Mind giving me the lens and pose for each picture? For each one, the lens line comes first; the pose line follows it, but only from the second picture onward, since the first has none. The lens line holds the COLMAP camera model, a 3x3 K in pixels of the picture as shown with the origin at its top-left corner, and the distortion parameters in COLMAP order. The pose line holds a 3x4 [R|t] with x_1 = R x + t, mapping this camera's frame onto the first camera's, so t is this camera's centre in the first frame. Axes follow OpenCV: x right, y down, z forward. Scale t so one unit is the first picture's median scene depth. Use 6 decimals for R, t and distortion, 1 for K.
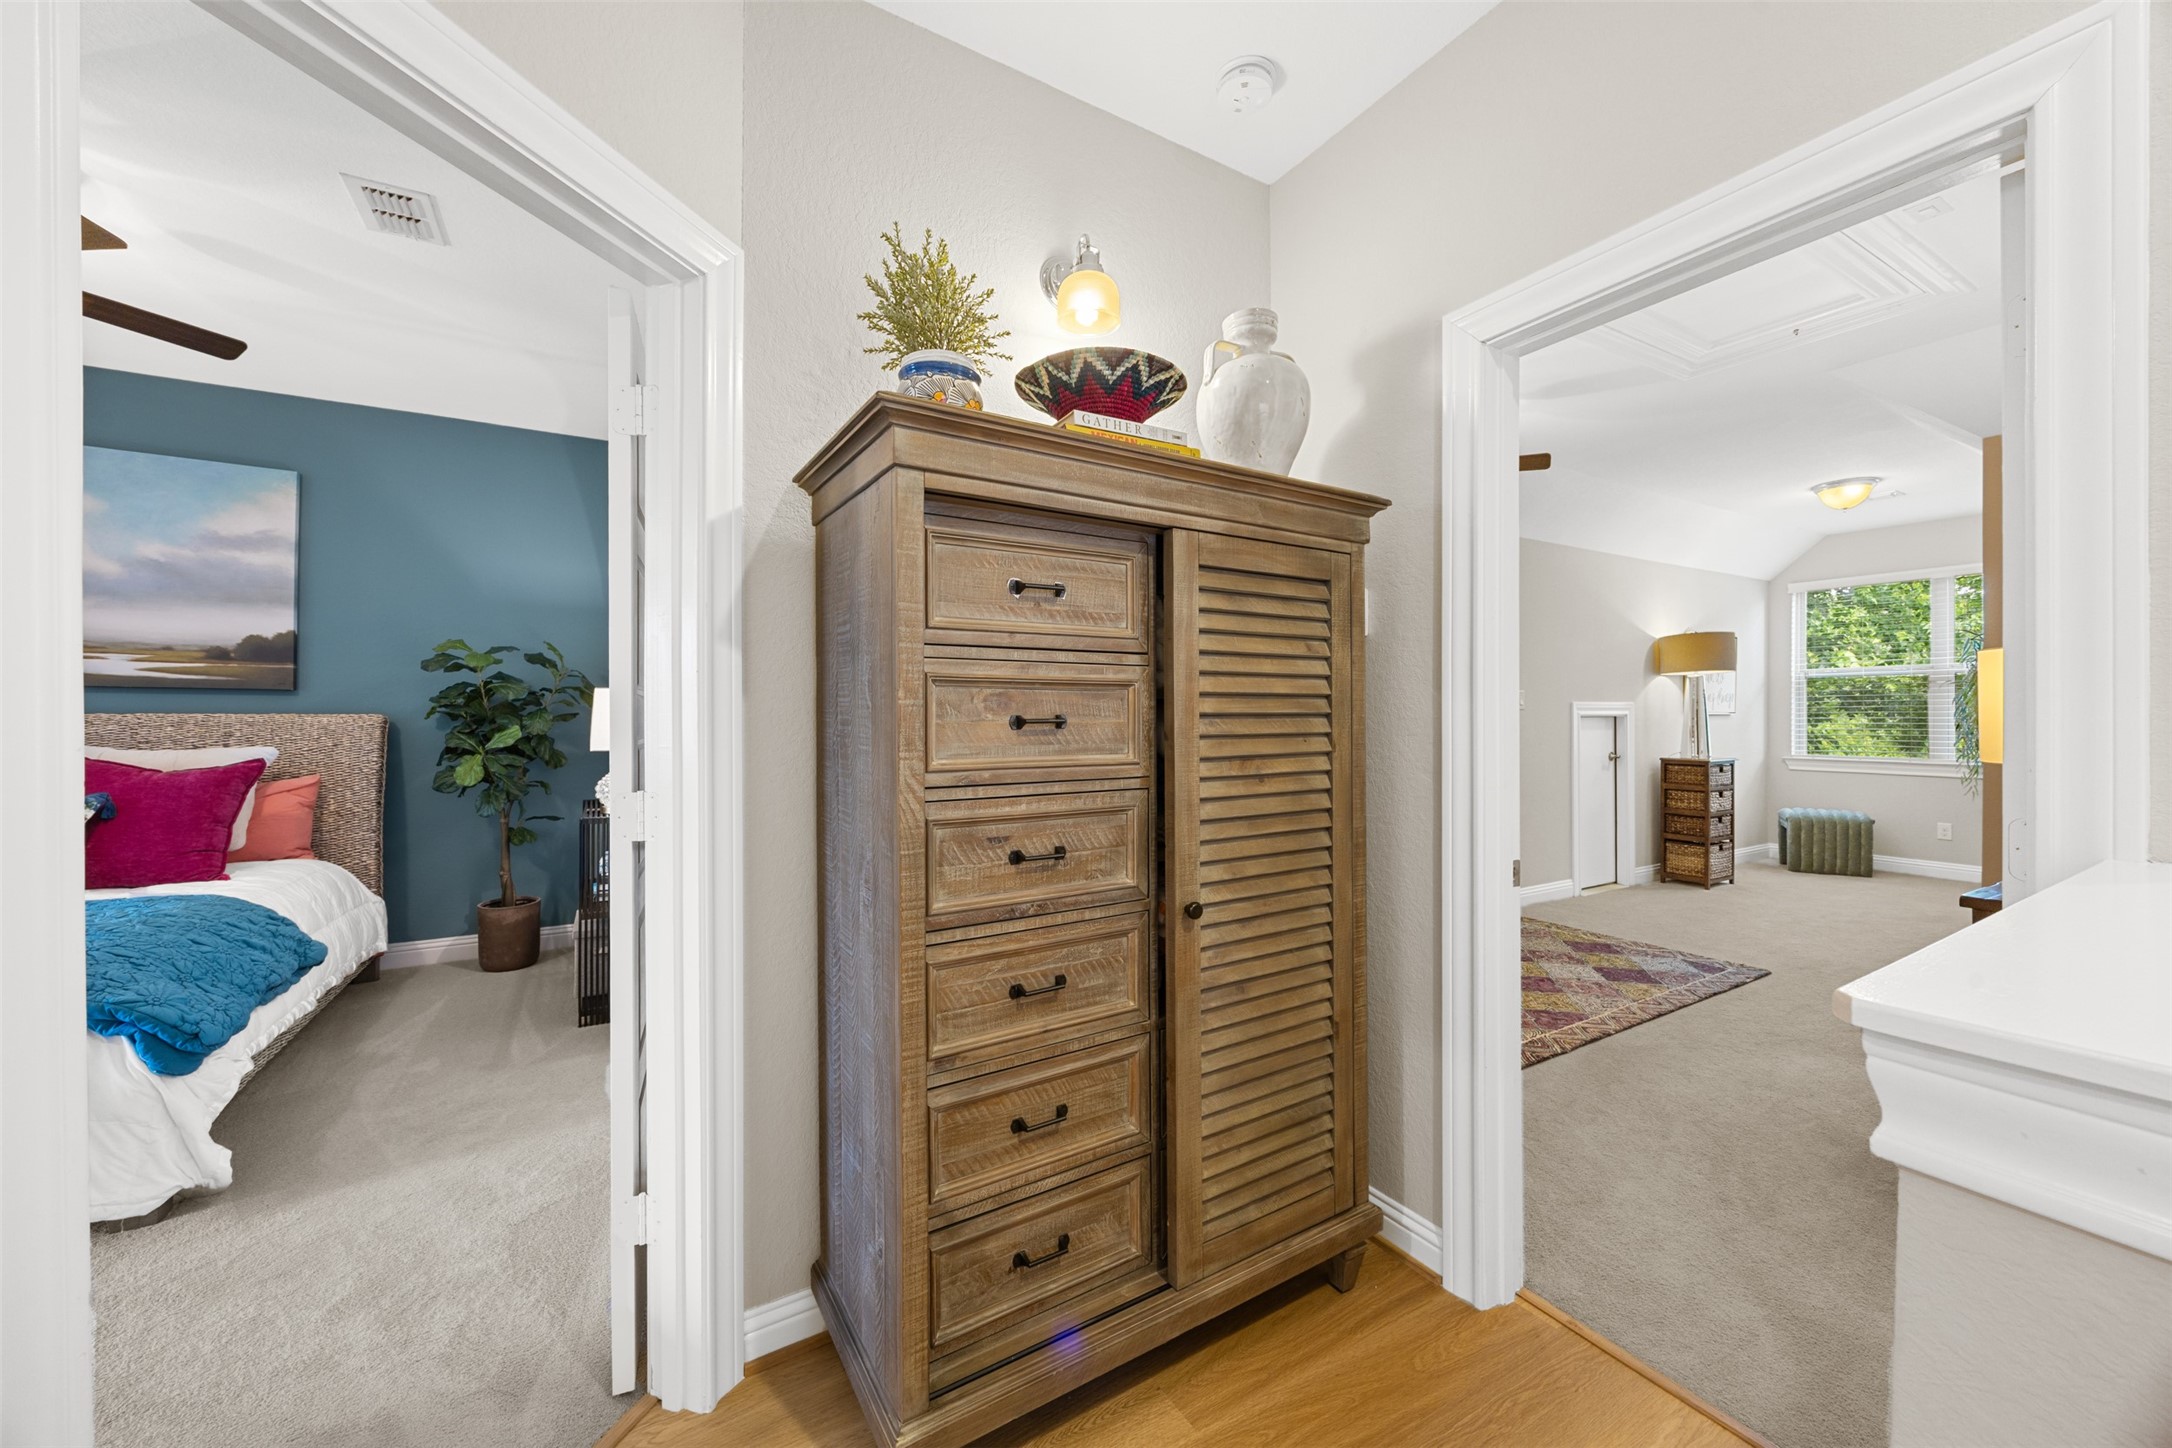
lens RADIAL K [[827.1, 0, 1086.7], [0, 827.1, 717.3], [0, 0, 1]] dist [0.000007, 0.000075]
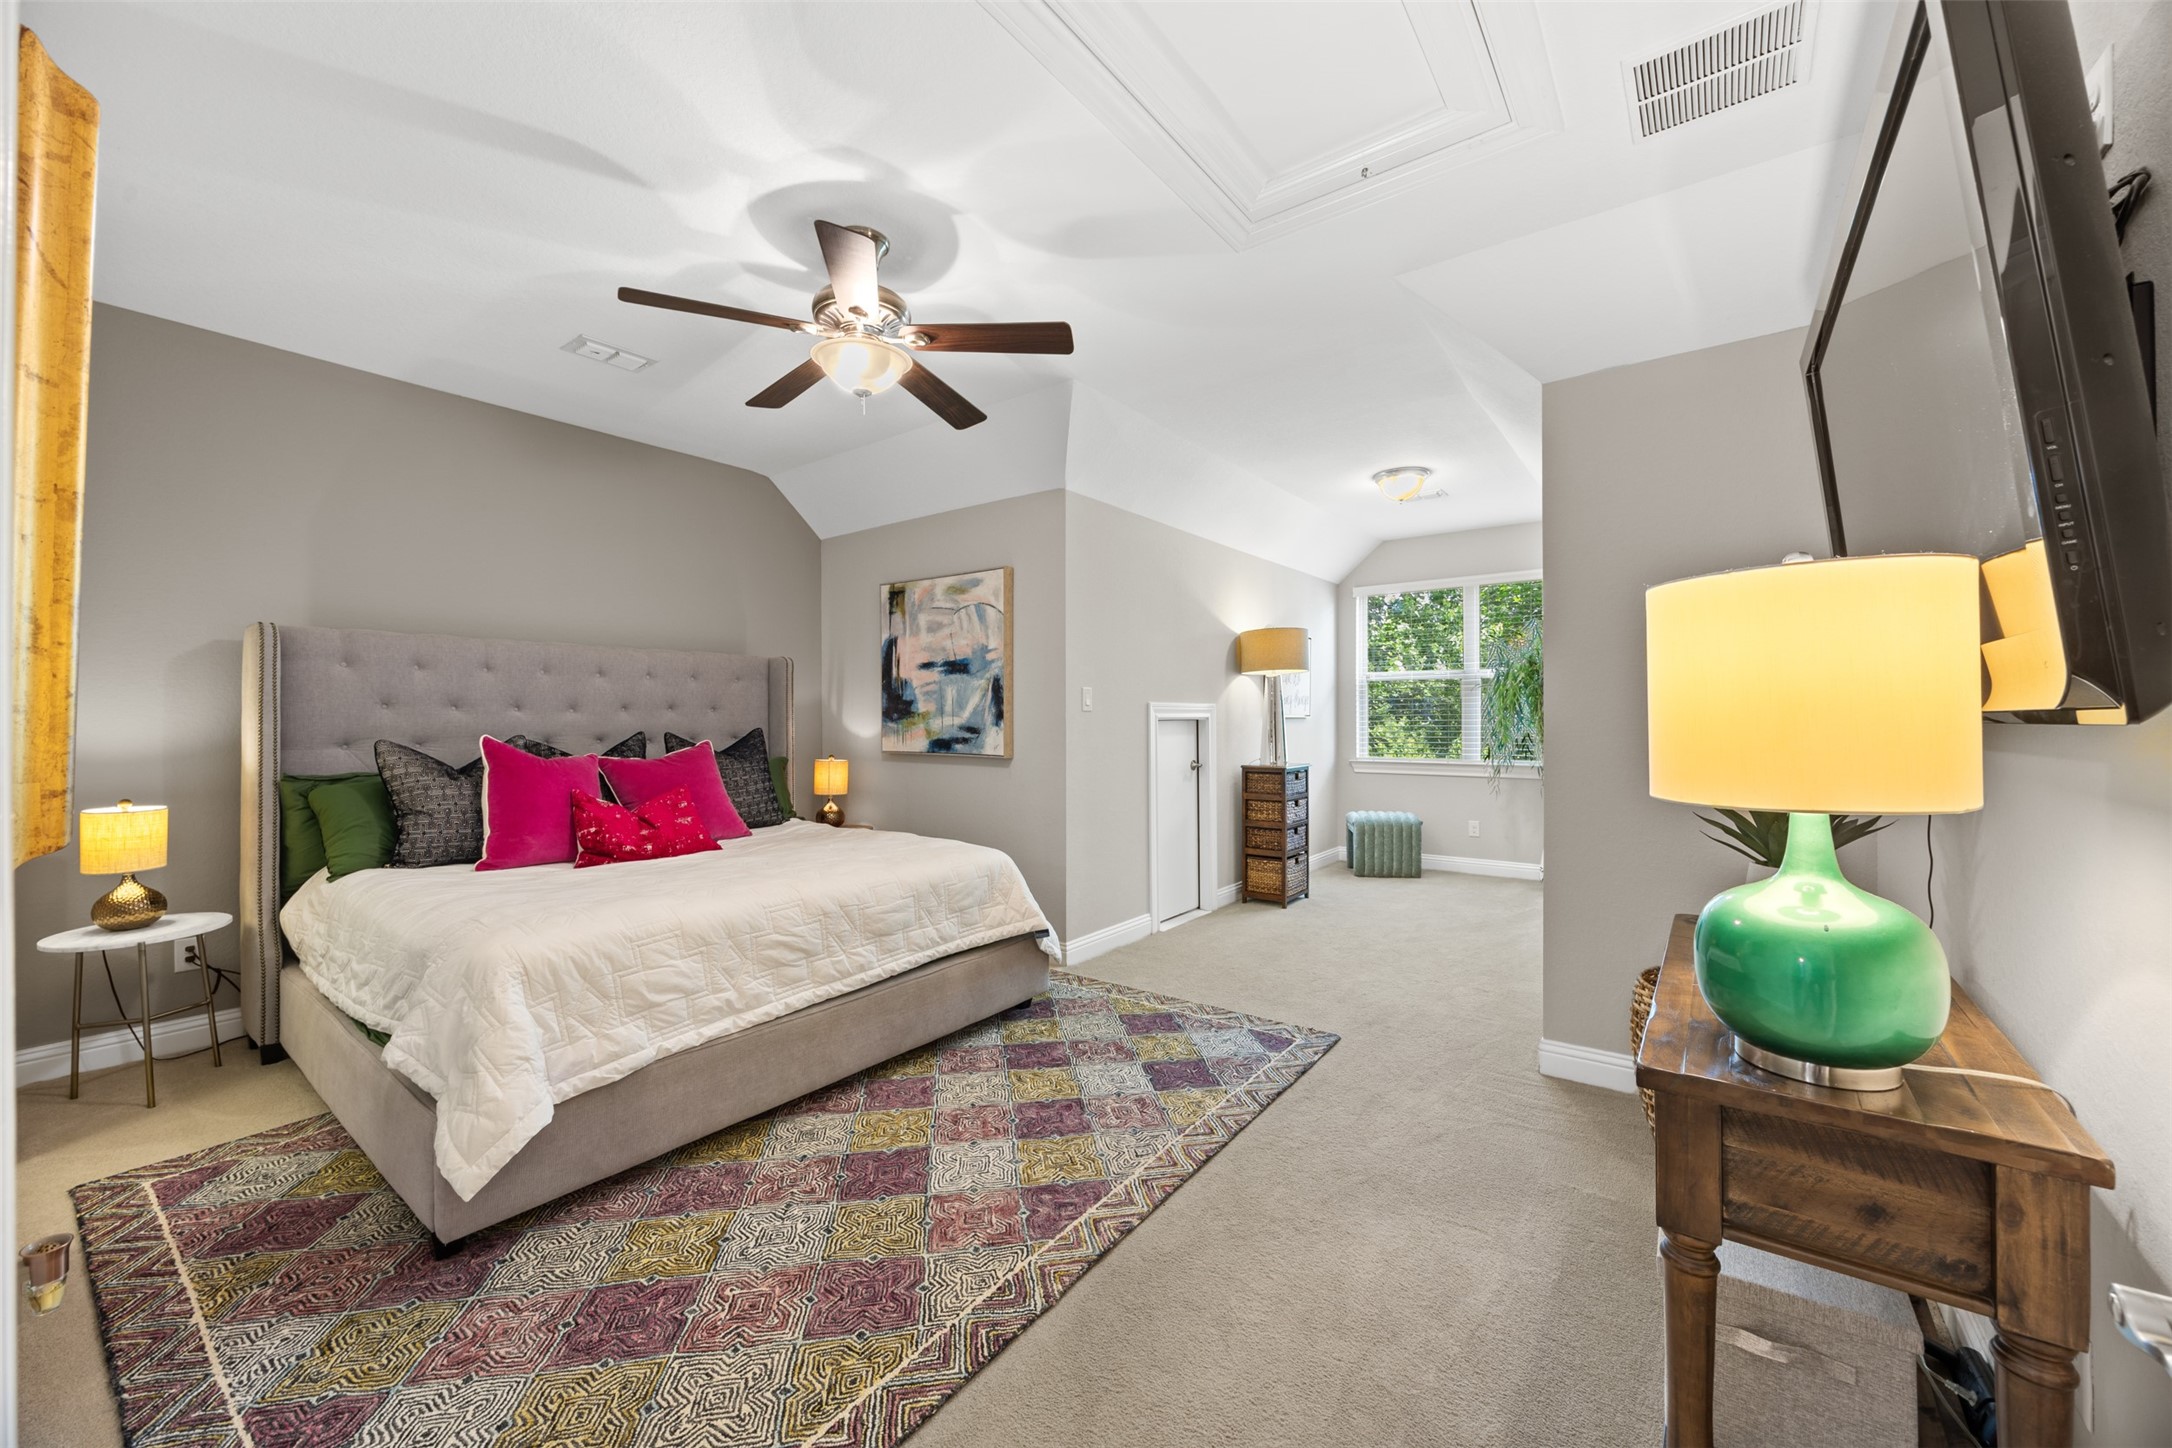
lens RADIAL K [[827.1, 0, 1086.7], [0, 827.1, 717.3], [0, 0, 1]] dist [0.000007, 0.000075]
pose [[0.923748, -0.001401, 0.382999, 0.195000], [0.003681, 0.999980, -0.005221, 0.000620], [-0.382984, 0.006233, 0.923734, 0.233456]]
